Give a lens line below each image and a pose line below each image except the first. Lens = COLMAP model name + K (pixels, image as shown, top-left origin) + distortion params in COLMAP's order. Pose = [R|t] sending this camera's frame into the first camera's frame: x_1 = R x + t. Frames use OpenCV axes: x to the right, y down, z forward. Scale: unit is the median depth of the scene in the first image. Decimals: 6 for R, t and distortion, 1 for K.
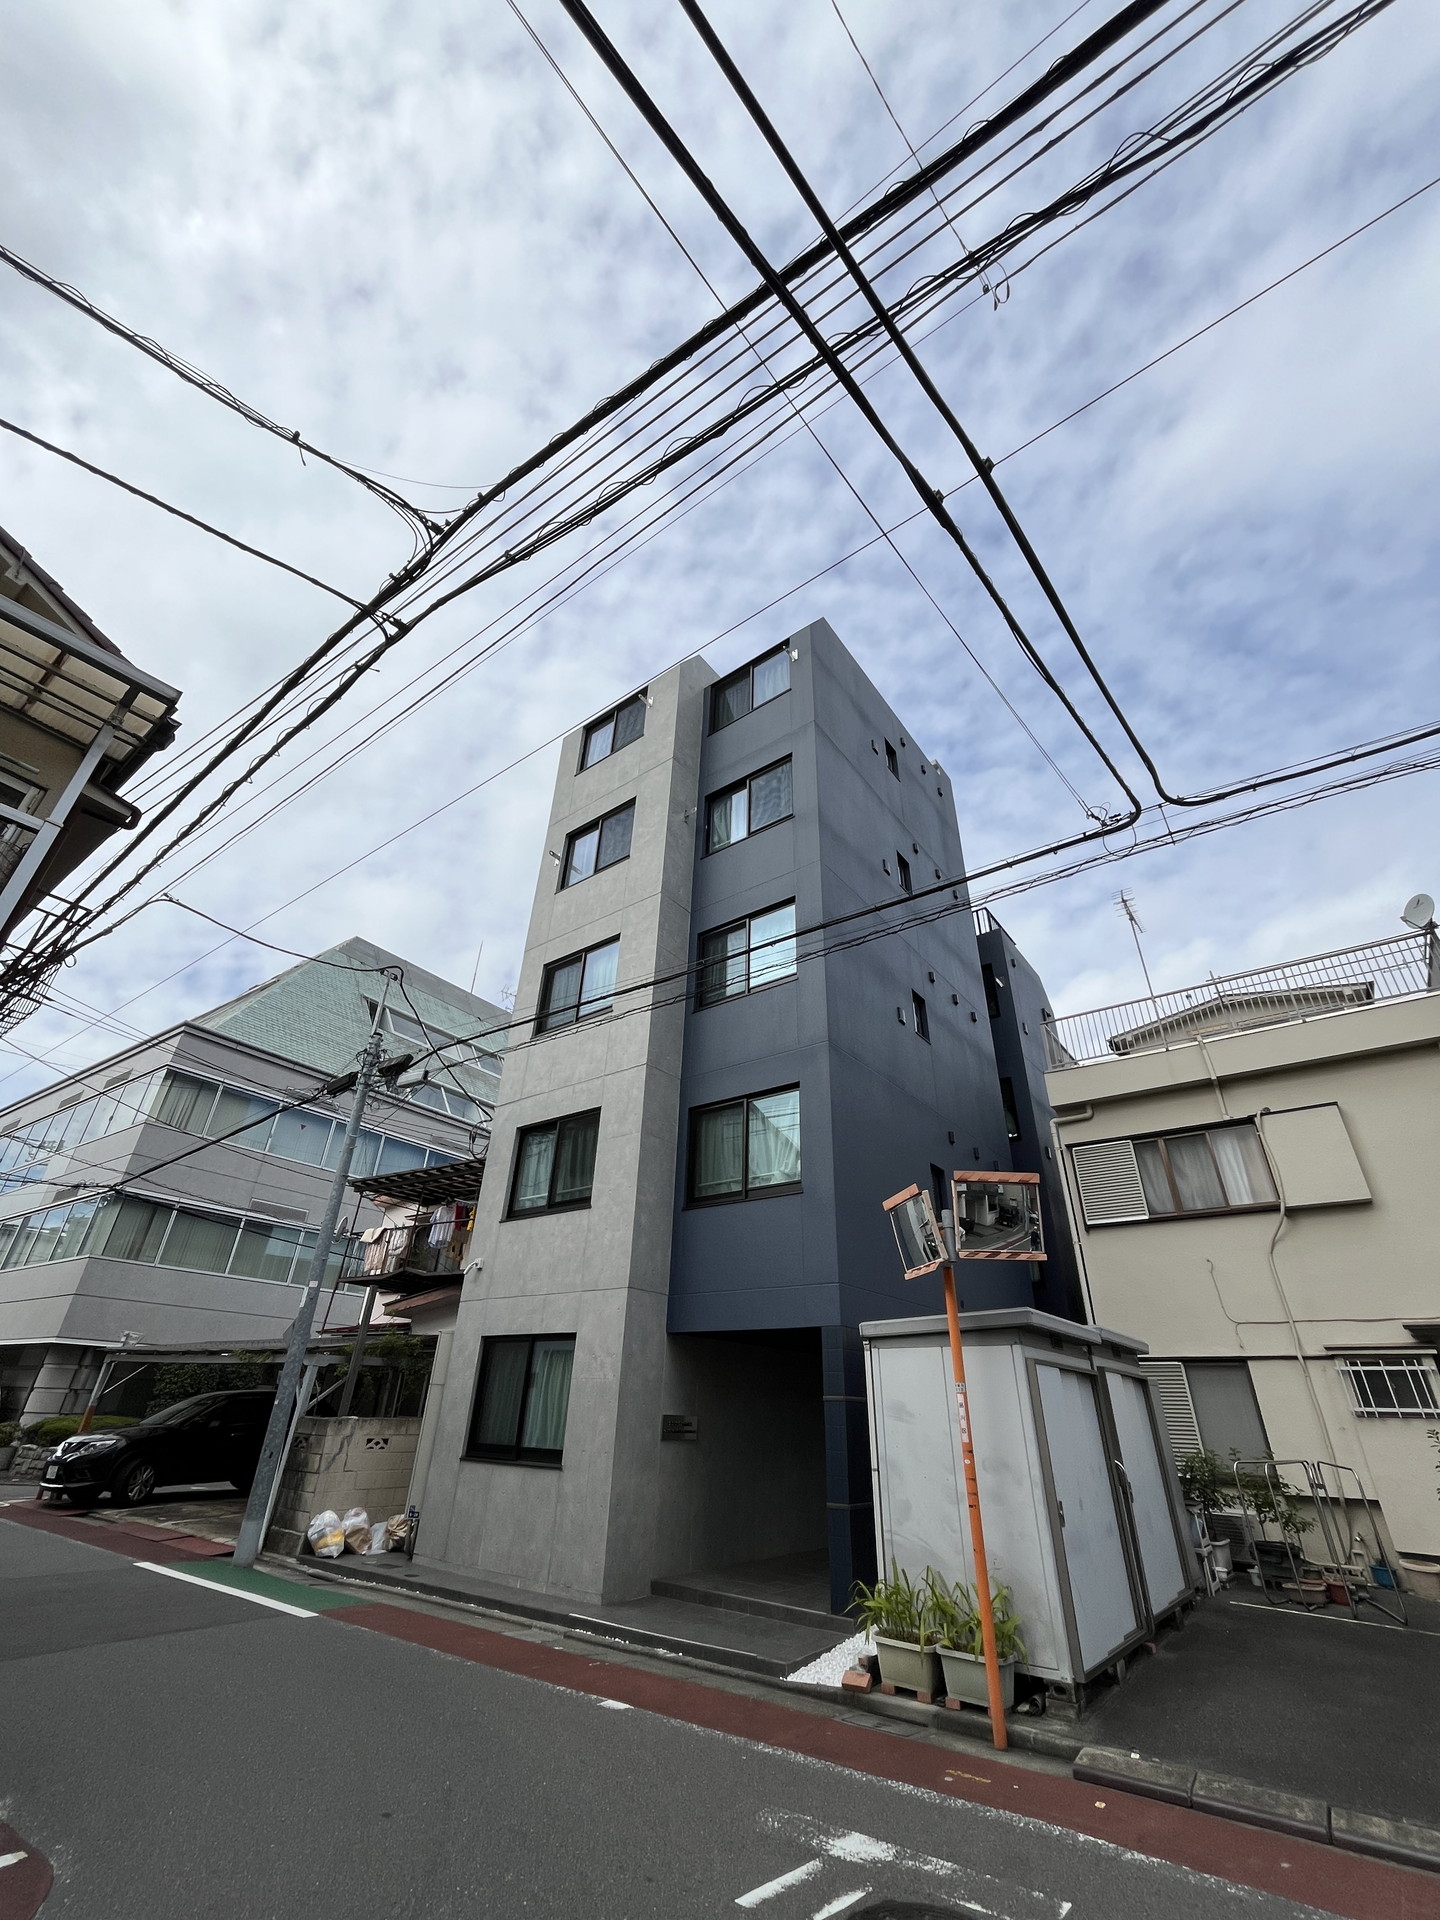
lens RADIAL K [[781.8, 0, 721.1], [0, 781.8, 957.5], [0, 0, 1]] dist [-0.002667, 0.000205]
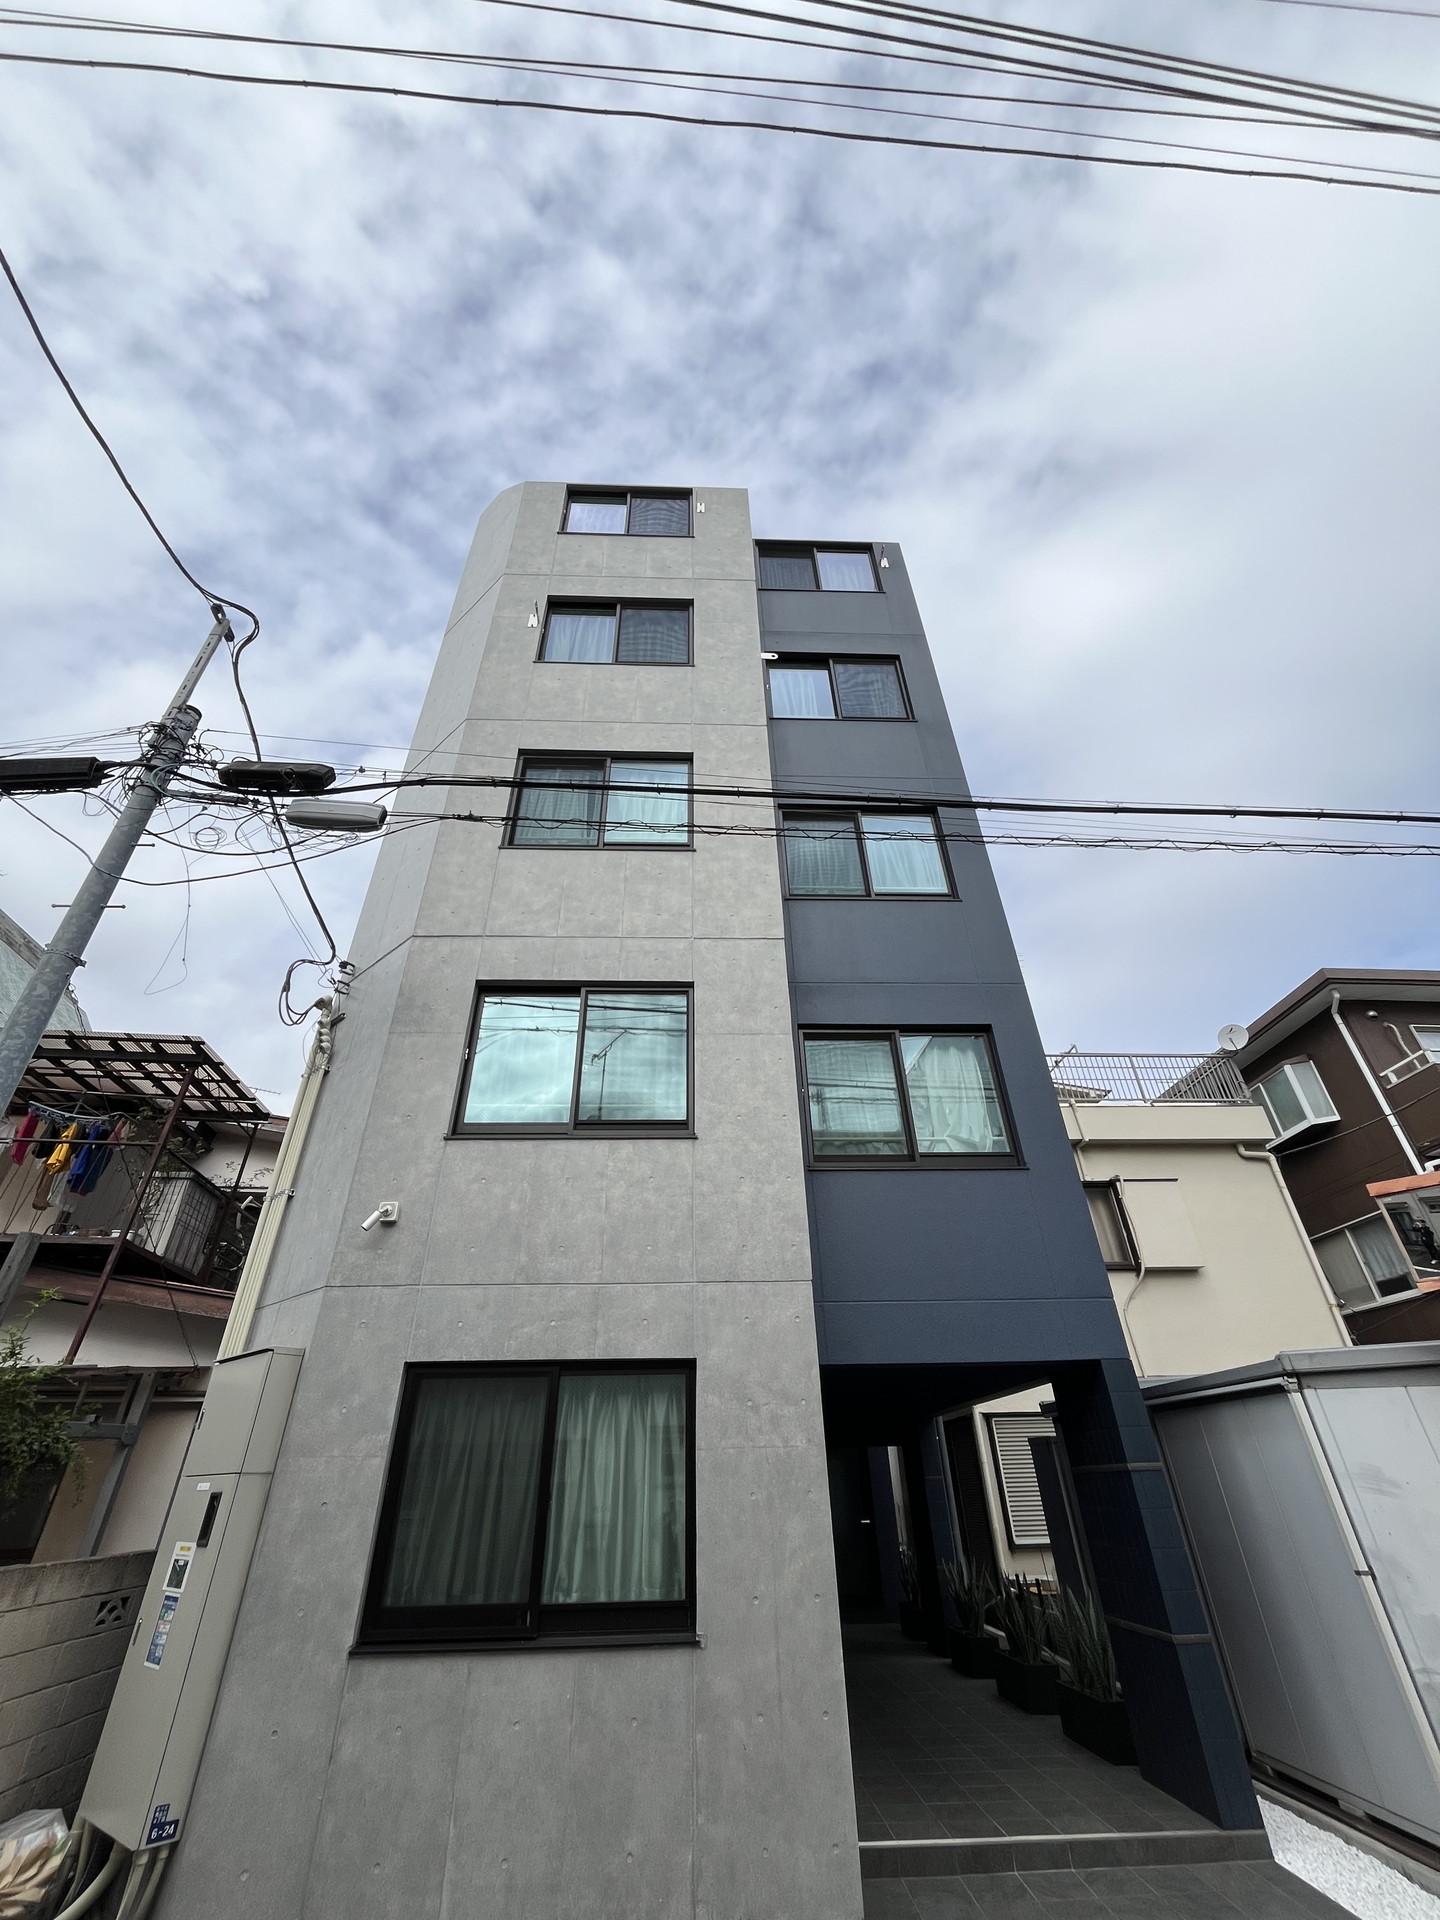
lens RADIAL K [[781.8, 0, 721.8], [0, 781.8, 957.2], [0, 0, 1]] dist [-0.002667, 0.000205]
pose [[0.766868, 0.322769, 0.554738, -0.521611], [-0.286743, 0.945584, -0.153786, 0.282227], [-0.574188, -0.041134, 0.817689, 0.535979]]
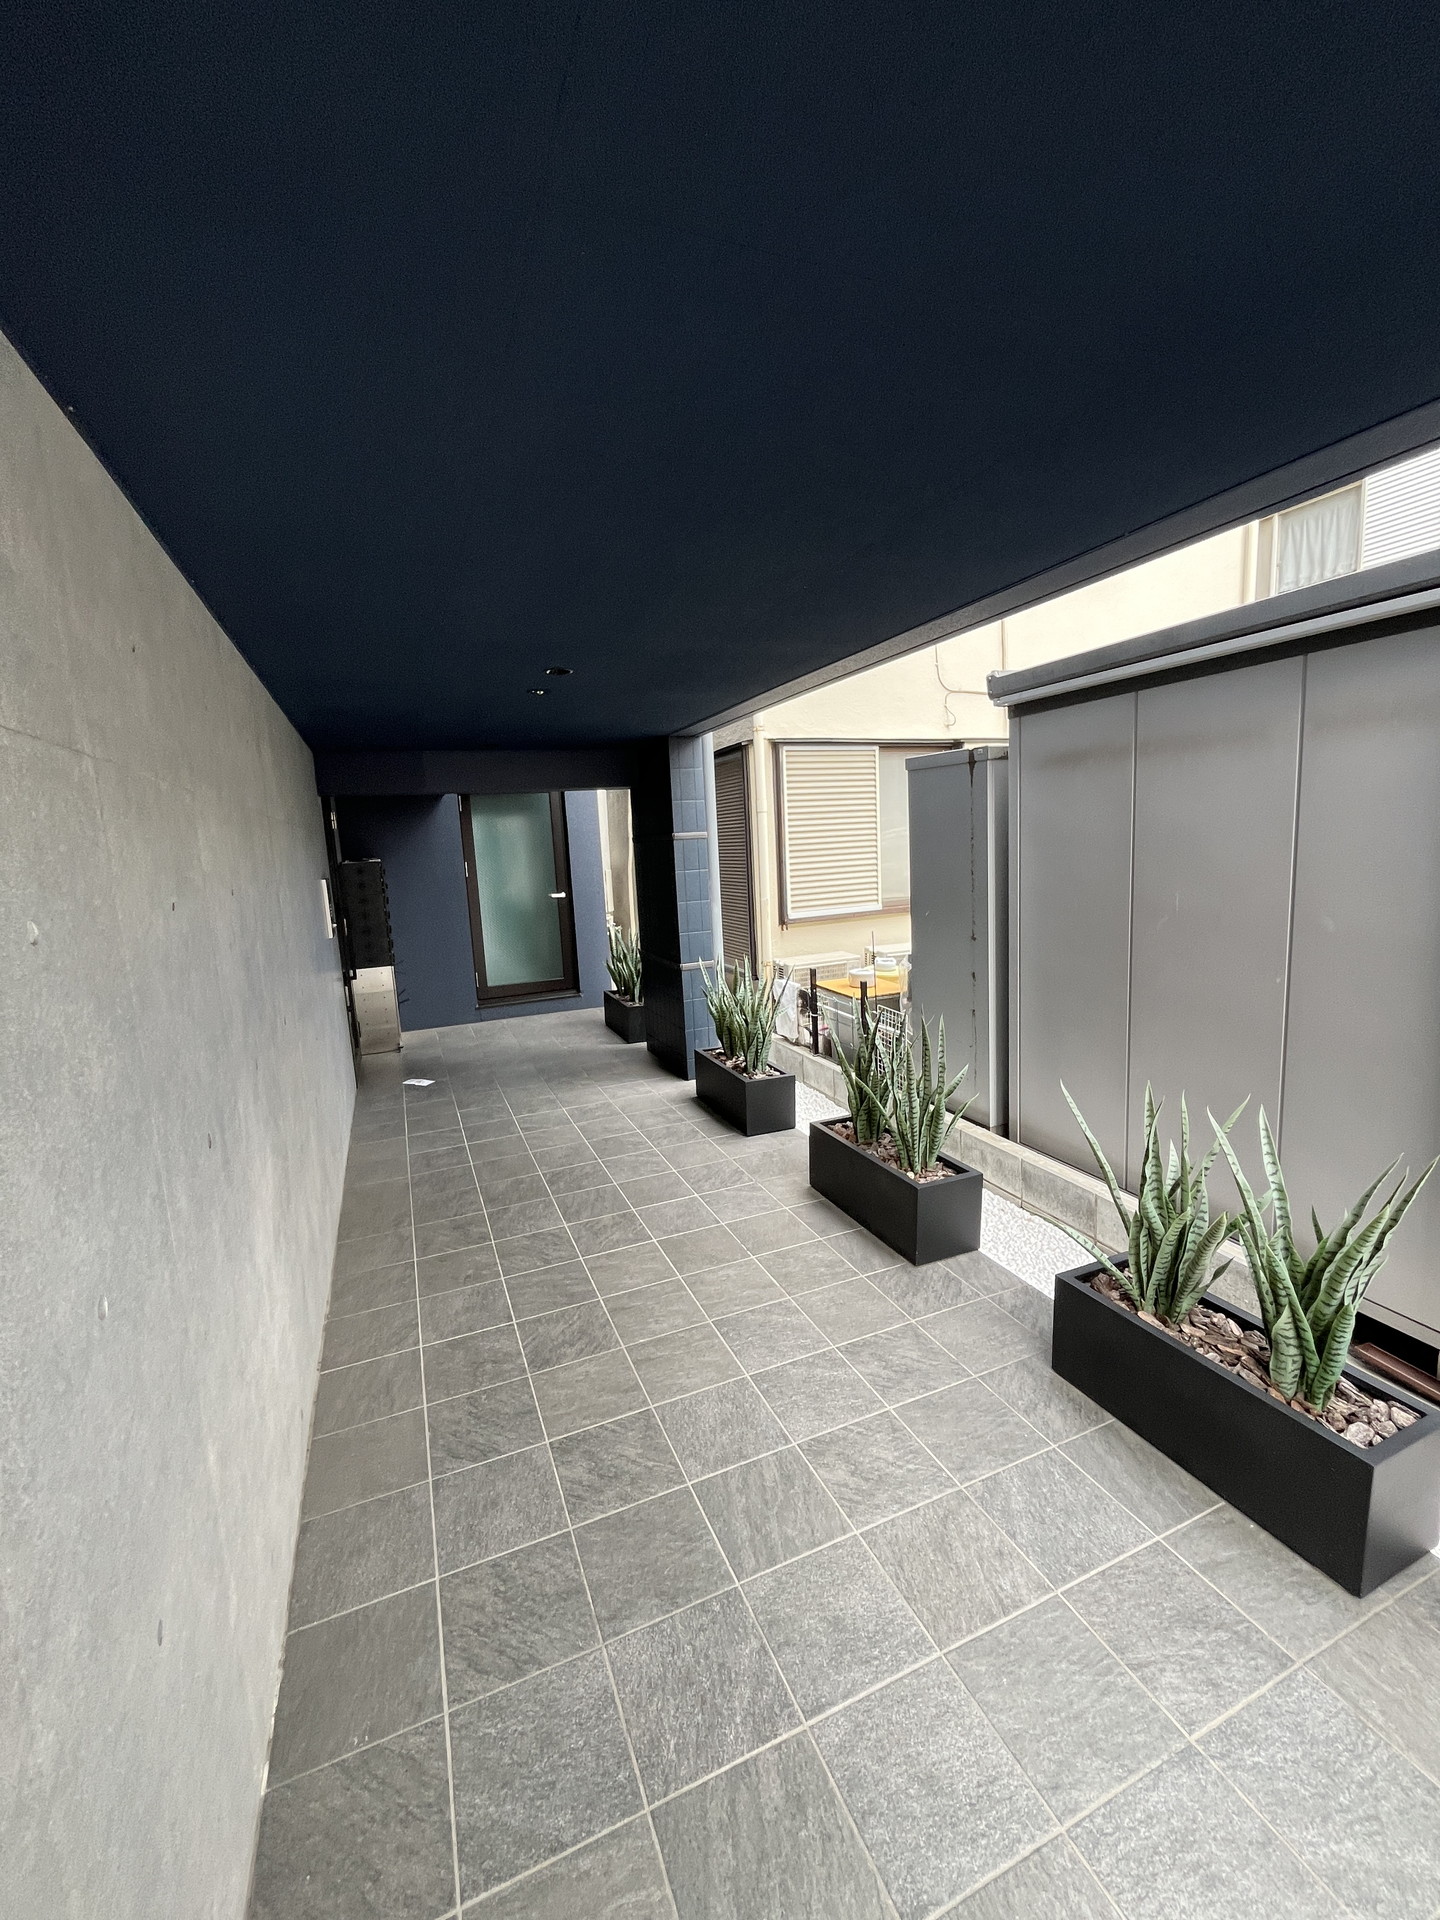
lens RADIAL K [[781.8, 0, 724.3], [0, 781.8, 953.6], [0, 0, 1]] dist [-0.002667, 0.000205]
pose [[0.491361, -0.181088, 0.851922, -0.010441], [-0.383549, 0.833202, 0.398328, 0.523982], [-0.781956, -0.522477, 0.339946, 0.923624]]
